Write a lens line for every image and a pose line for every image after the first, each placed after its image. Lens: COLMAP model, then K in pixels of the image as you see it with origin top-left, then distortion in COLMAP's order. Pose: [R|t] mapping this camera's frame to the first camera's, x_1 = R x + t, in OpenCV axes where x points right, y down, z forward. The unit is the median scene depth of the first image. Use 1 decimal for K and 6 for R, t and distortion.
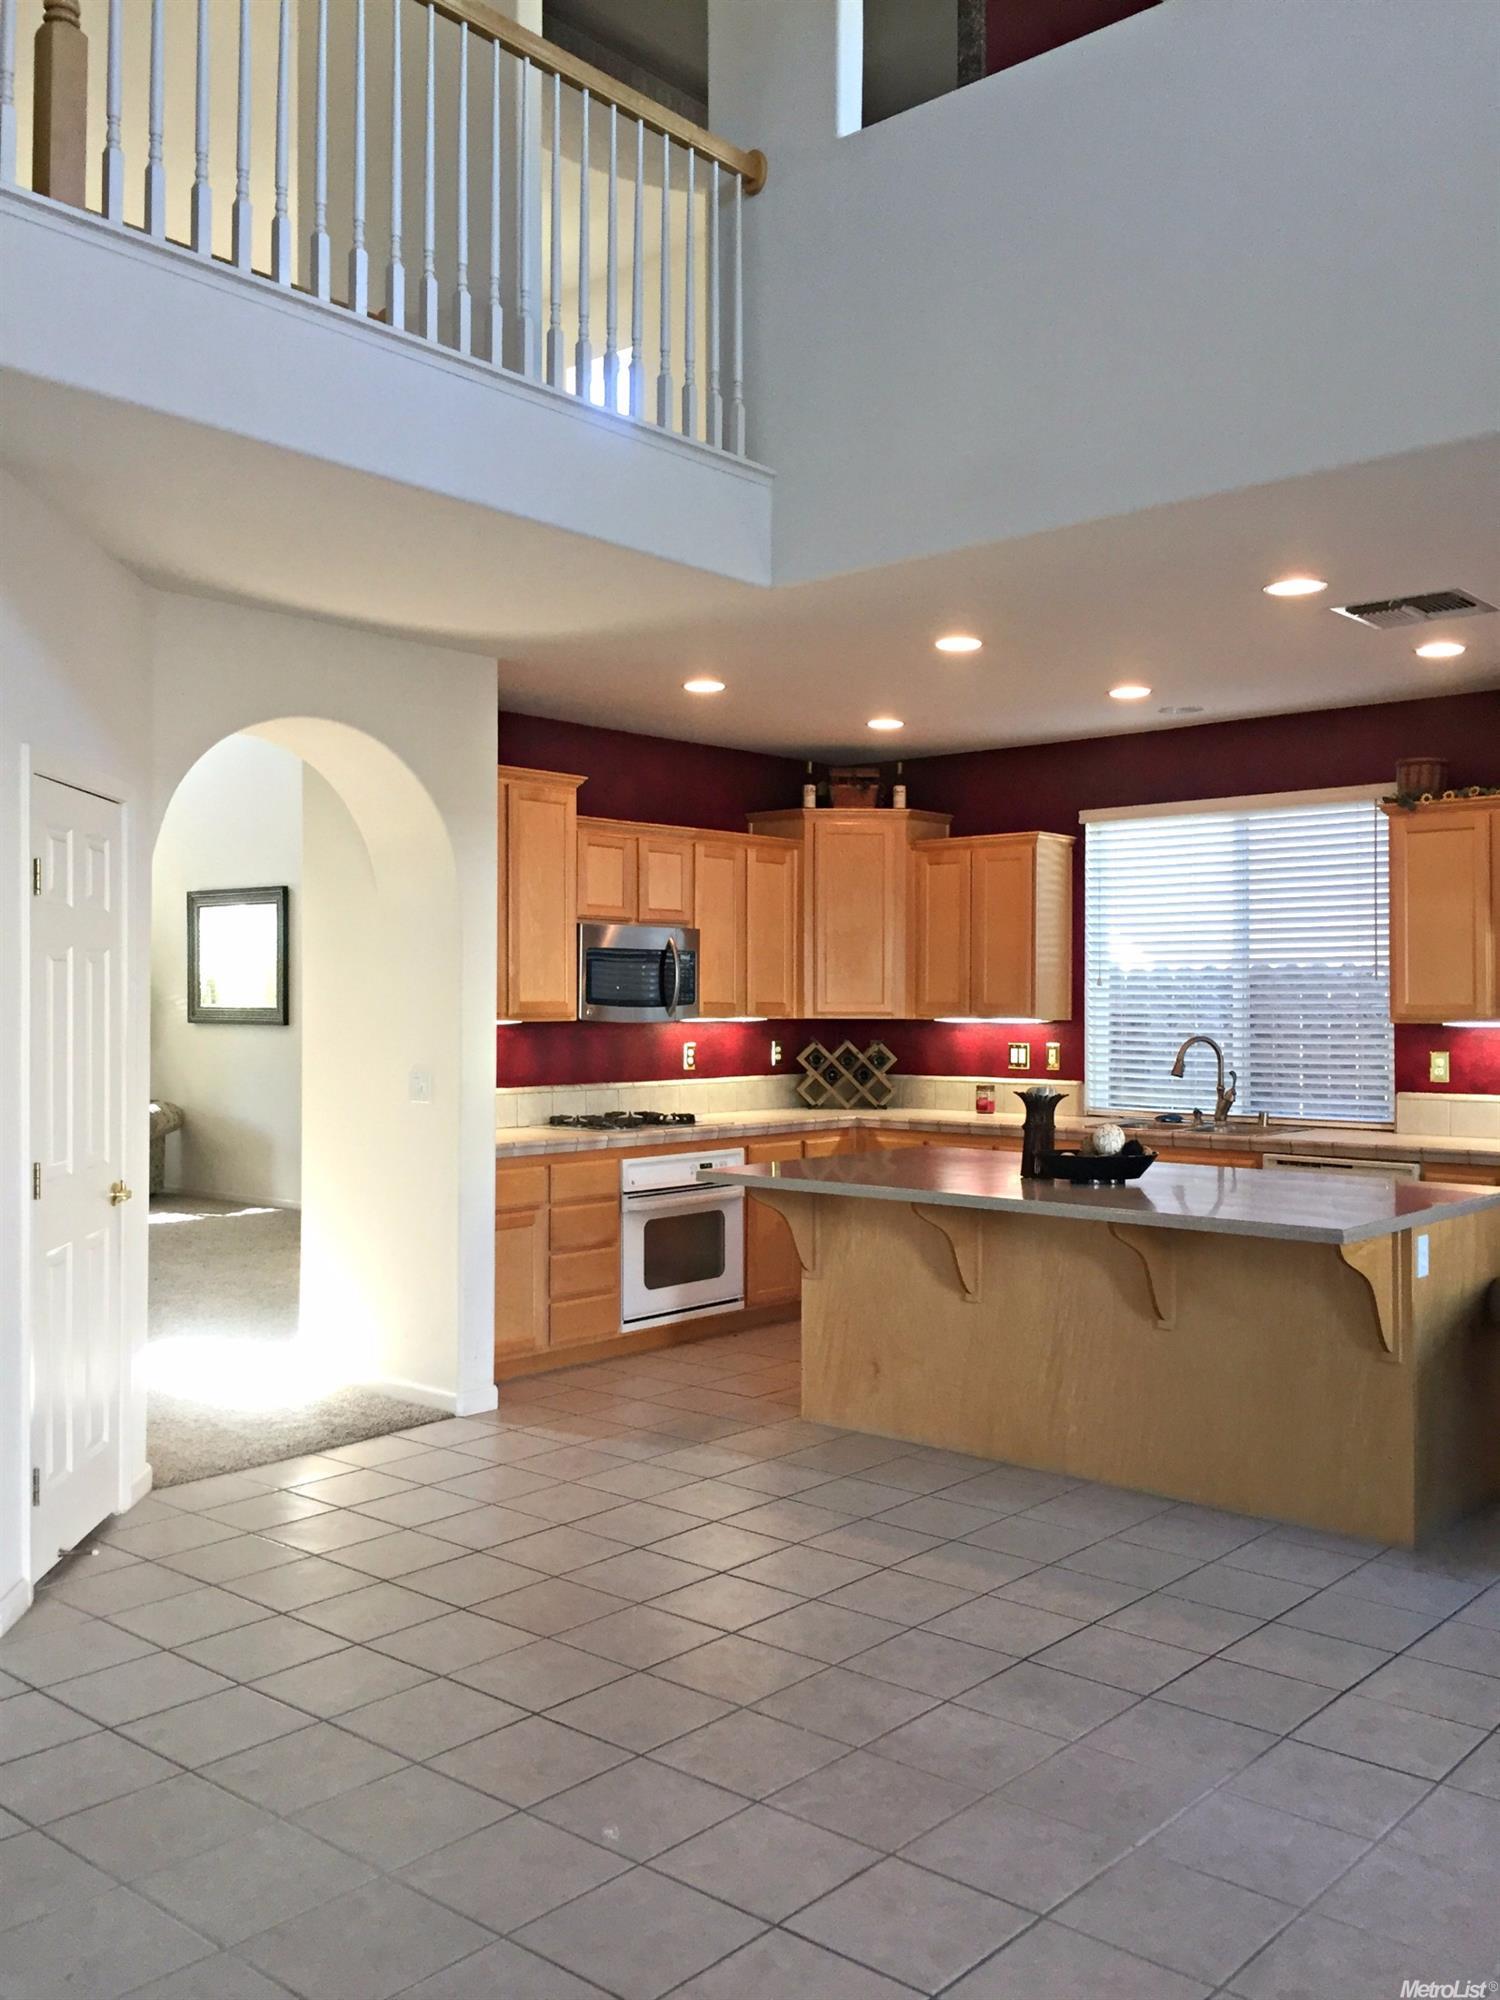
lens RADIAL K [[1733.7, 0, 755.9], [0, 1733.7, 989.1], [0, 0, 1]] dist [0.080459, -0.108109]
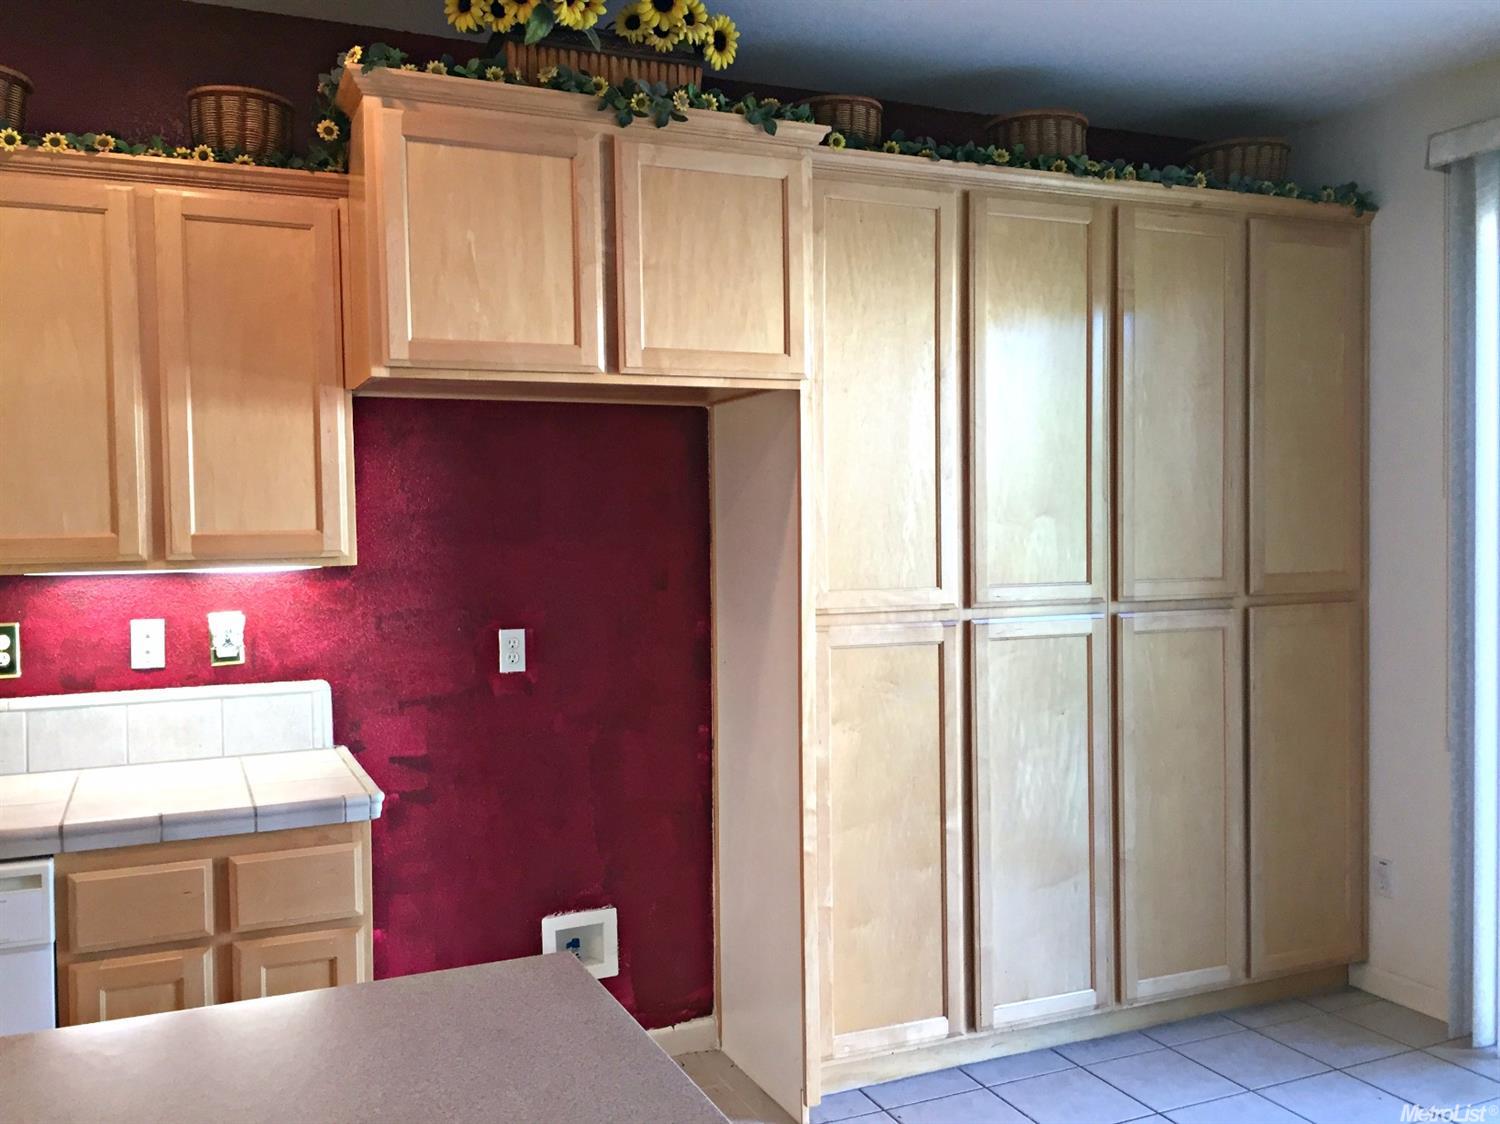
lens RADIAL K [[1300.3, 0, 749.2], [0, 1300.3, 559.5], [0, 0, 1]] dist [0.080459, -0.108109]
pose [[0.427558, -0.033090, 0.903382, 0.104577], [0.002934, 0.999375, 0.035218, 0.001504], [-0.903983, -0.012408, 0.427388, 0.548895]]
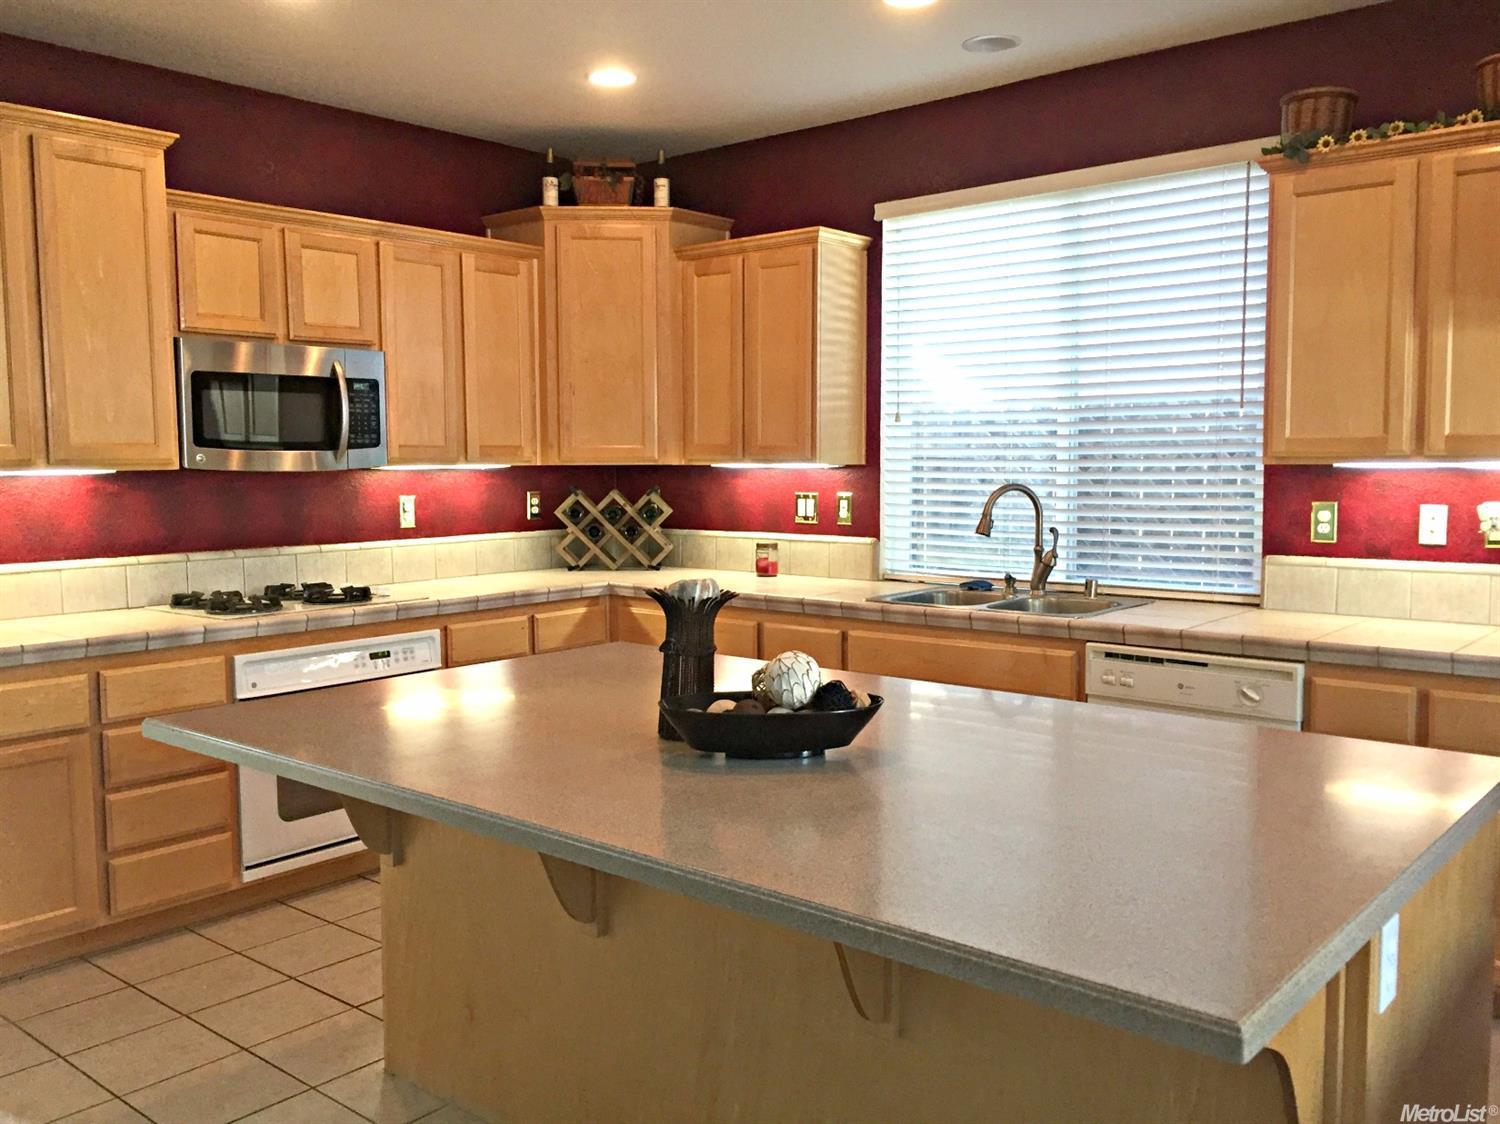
lens RADIAL K [[1300.3, 0, 743.8], [0, 1300.3, 557.6], [0, 0, 1]] dist [0.080459, -0.108109]
pose [[0.999934, -0.008340, 0.007846, 0.124011], [0.007614, 0.996056, 0.088401, 0.007110], [-0.008552, -0.088335, 0.996054, 0.396810]]
